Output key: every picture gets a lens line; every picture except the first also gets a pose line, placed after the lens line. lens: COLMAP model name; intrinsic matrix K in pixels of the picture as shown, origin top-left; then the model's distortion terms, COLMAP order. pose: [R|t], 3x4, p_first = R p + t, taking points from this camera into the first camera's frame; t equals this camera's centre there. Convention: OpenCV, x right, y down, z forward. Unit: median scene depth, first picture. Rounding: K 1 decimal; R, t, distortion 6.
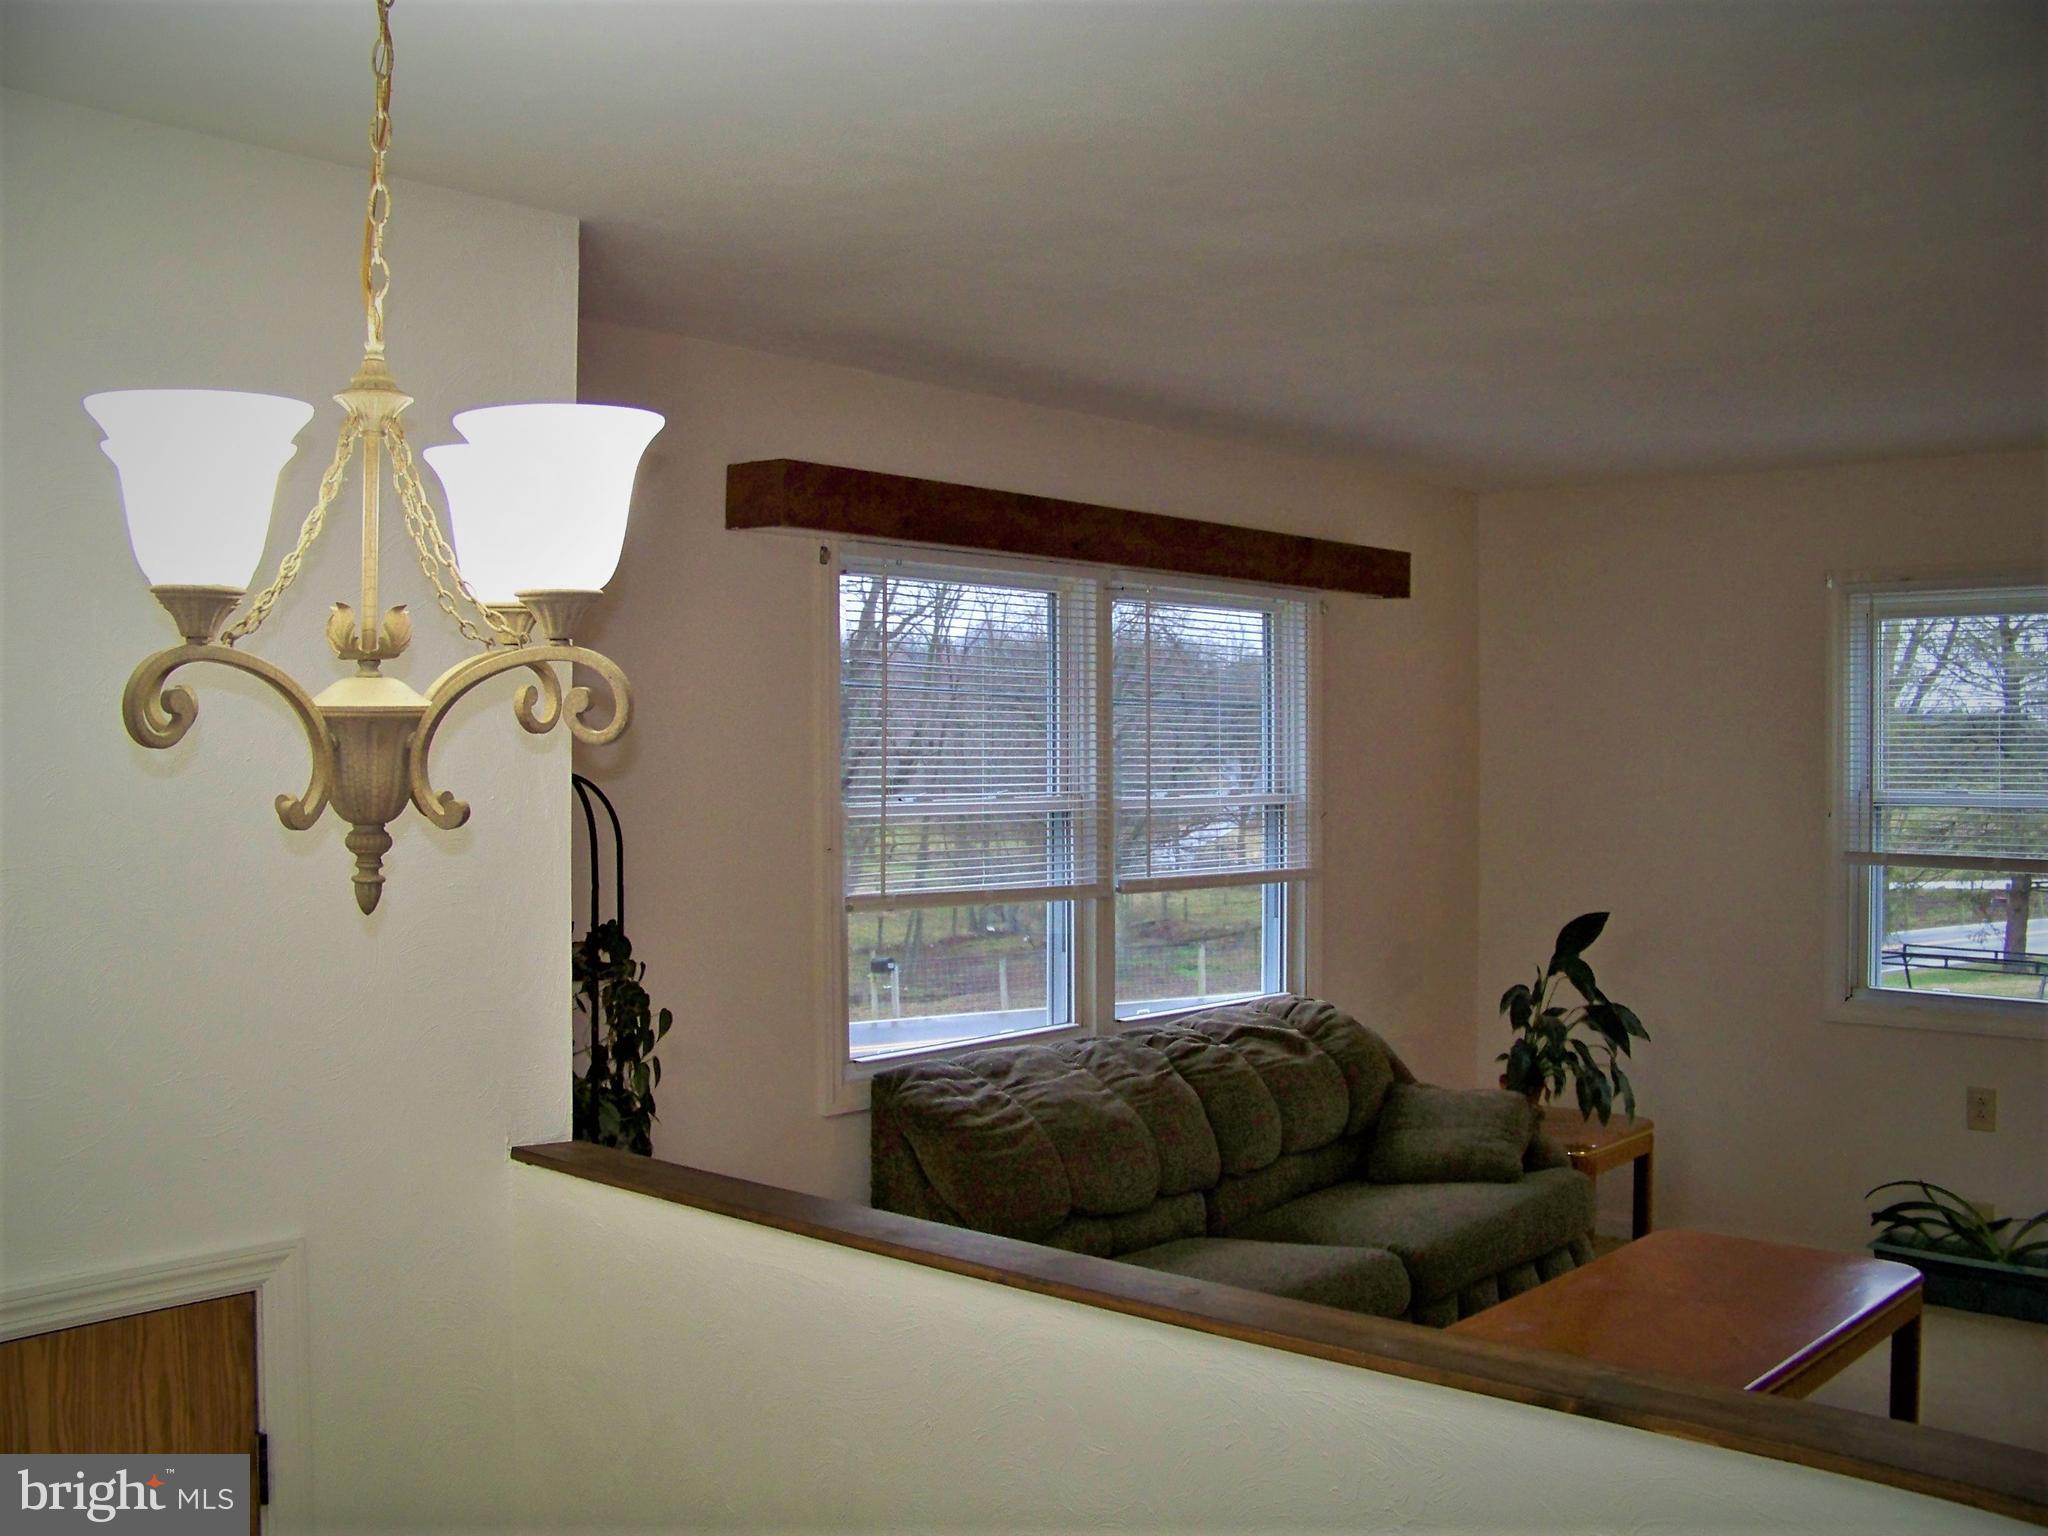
lens RADIAL K [[2007.7, 0, 1024.0], [0, 2007.7, 768.0], [0, 0, 1]] dist [-0.185796, 0.010241]
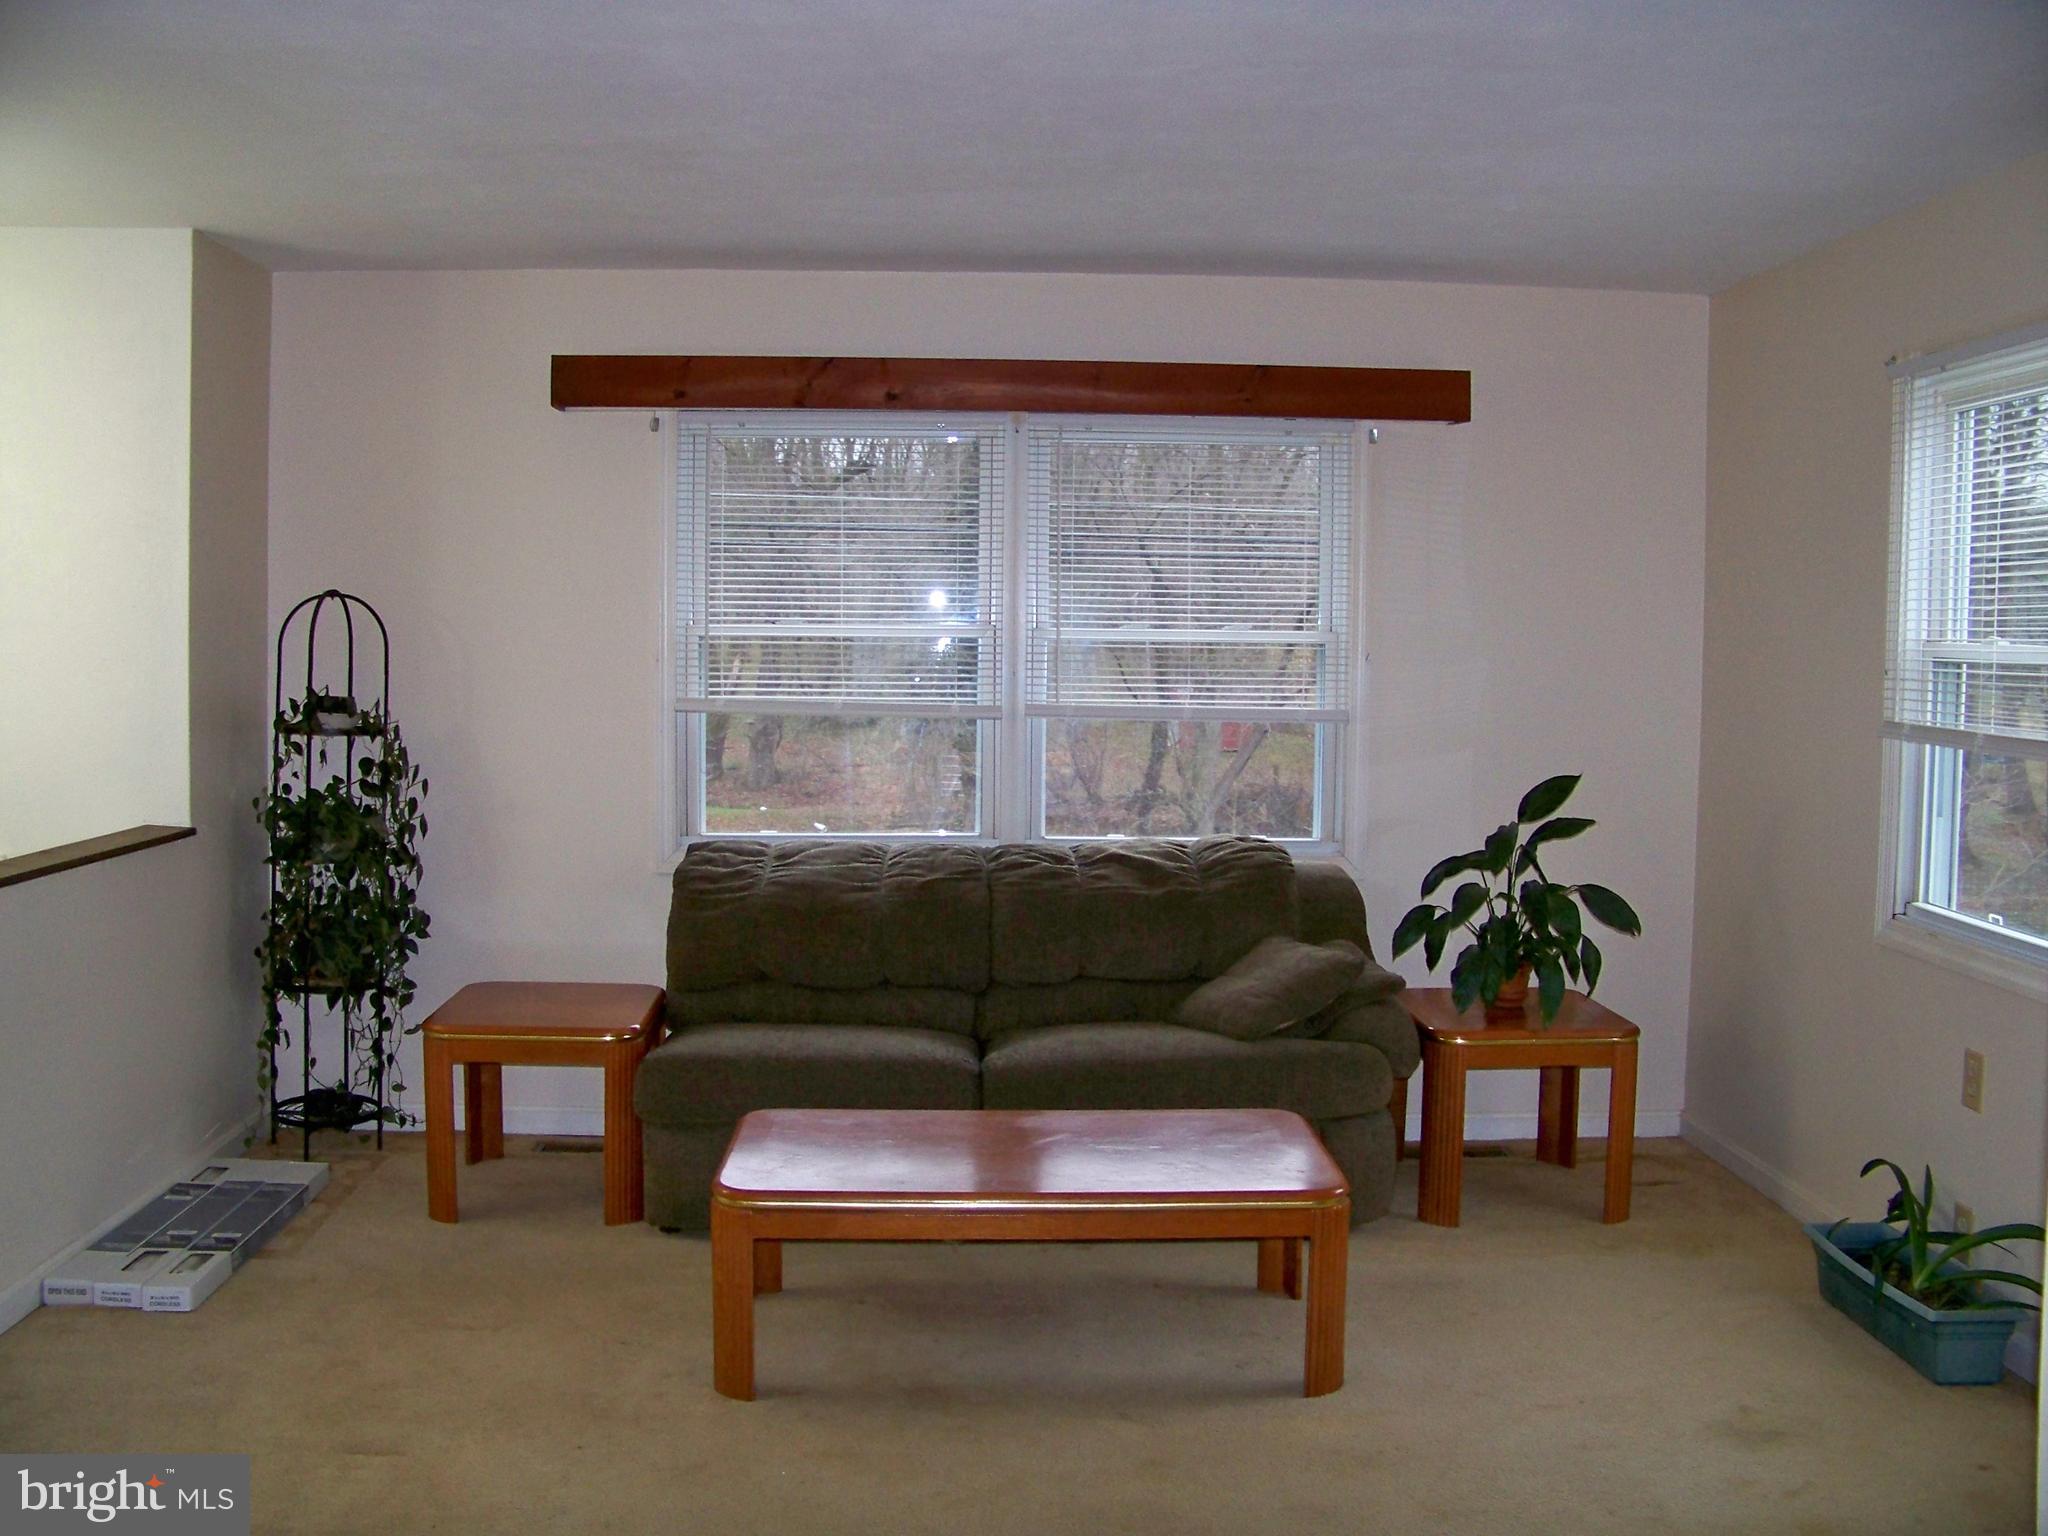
lens RADIAL K [[1999.9, 0, 1017.1], [0, 1999.9, 775.0], [0, 0, 1]] dist [-0.237227, 0.295632]
pose [[0.686931, 0.062125, -0.724062, 0.874745], [-0.017195, 0.997450, 0.069269, 0.021230], [0.726519, -0.035132, 0.686248, 0.284722]]
